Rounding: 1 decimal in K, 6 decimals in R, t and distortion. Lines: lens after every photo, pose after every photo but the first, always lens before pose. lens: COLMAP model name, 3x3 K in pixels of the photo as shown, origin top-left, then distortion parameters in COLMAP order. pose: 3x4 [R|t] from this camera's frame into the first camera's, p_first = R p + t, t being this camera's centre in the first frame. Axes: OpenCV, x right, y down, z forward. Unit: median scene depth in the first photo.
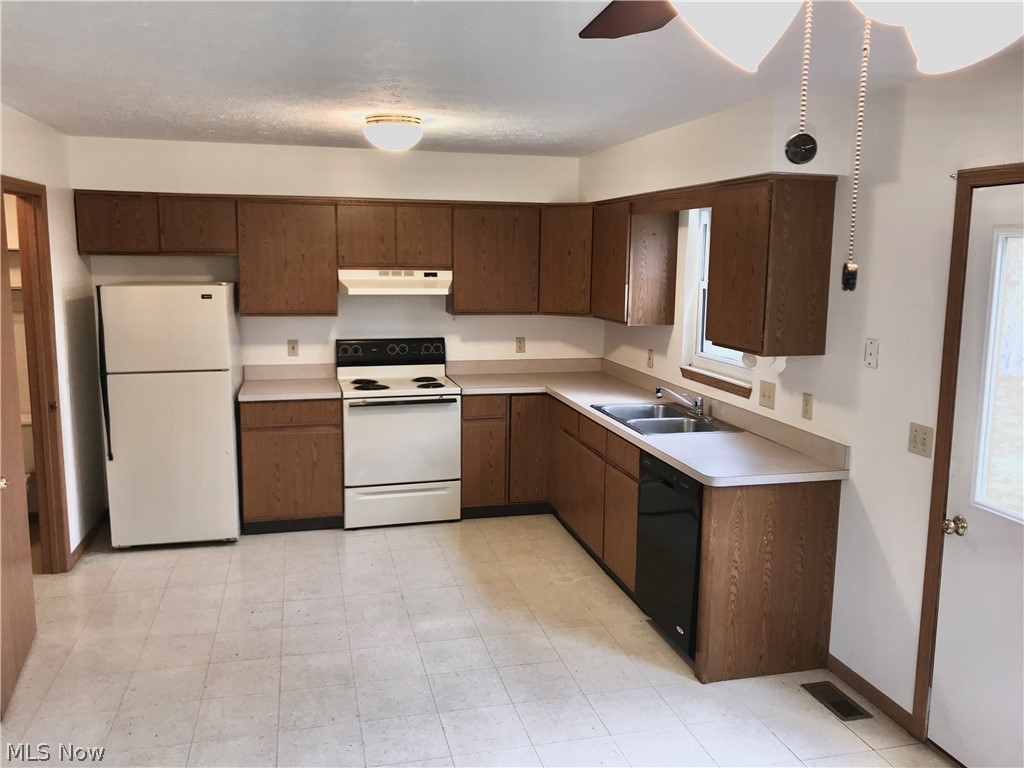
lens RADIAL K [[845.6, 0, 501.3], [0, 845.6, 351.9], [0, 0, 1]] dist [0.037892, -0.024101]
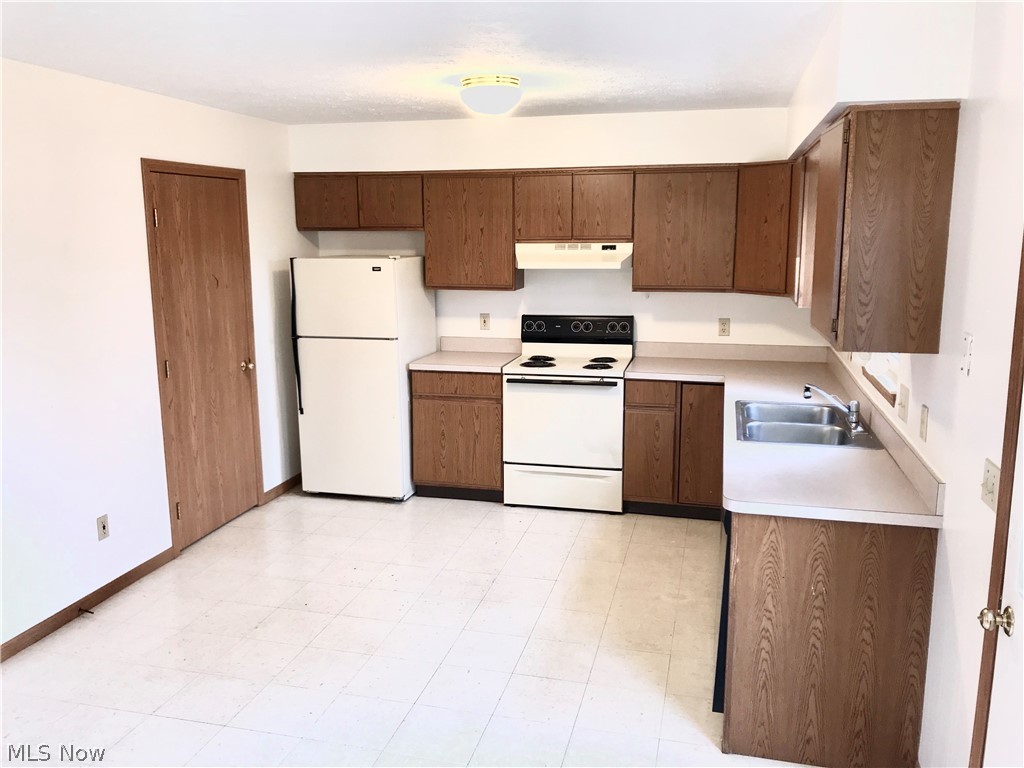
lens RADIAL K [[845.6, 0, 517.9], [0, 845.6, 356.1], [0, 0, 1]] dist [0.037892, -0.024101]
pose [[0.878774, 0.056498, -0.473882, 0.297434], [-0.041904, 0.998267, 0.041309, -0.006853], [0.475395, -0.016444, 0.879619, 0.141874]]
